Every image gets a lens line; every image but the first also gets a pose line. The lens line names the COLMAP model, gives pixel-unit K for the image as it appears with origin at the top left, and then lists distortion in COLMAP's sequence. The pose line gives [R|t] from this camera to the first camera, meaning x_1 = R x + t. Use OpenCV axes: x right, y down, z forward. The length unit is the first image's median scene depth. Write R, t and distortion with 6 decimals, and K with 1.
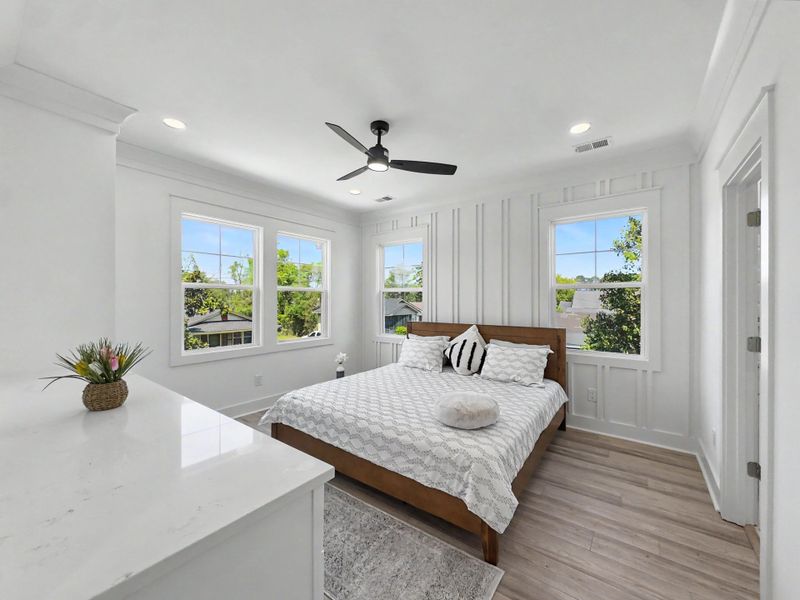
lens RADIAL K [[324.9, 0, 402.3], [0, 324.9, 297.9], [0, 0, 1]] dist [-0.002182, -0.000303]
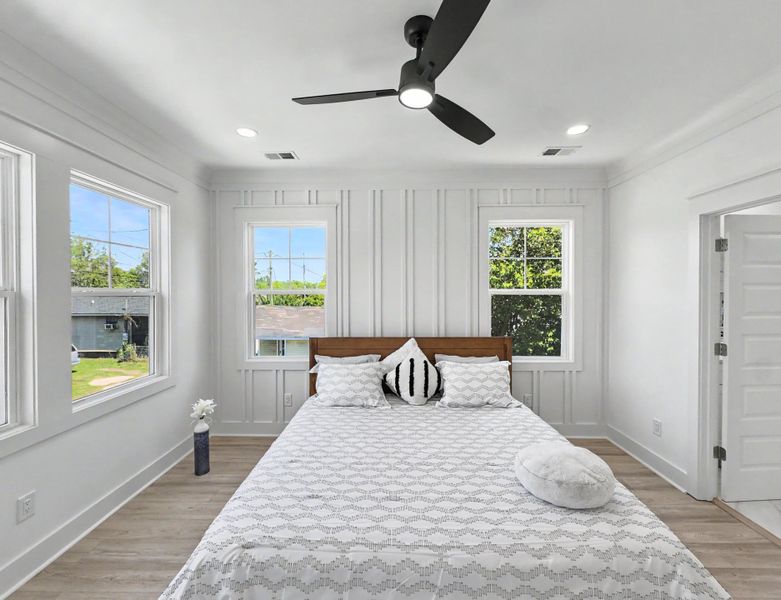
lens RADIAL K [[335.8, 0, 391.8], [0, 335.8, 294.2], [0, 0, 1]] dist [0.000582, -0.000311]
pose [[0.804678, -0.006124, 0.593681, -0.327979], [-0.002077, 0.999912, 0.013129, -0.038795], [-0.593709, -0.011797, 0.804594, 0.369398]]
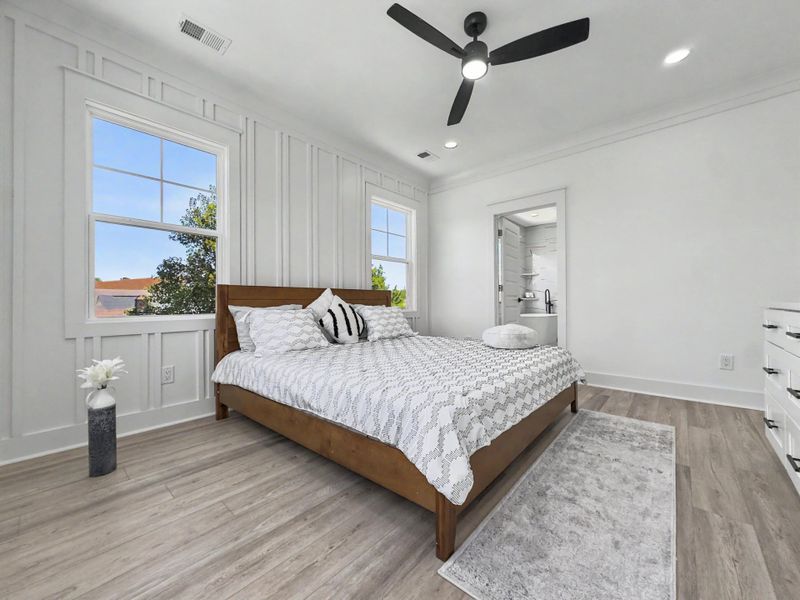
lens RADIAL K [[324.9, 0, 402.2], [0, 324.9, 305.6], [0, 0, 1]] dist [-0.002182, -0.000303]
pose [[0.074204, 0.000231, 0.997243, -0.624766], [-0.003413, 0.999994, 0.000022, 0.131830], [-0.997237, -0.003405, 0.074205, 0.772972]]
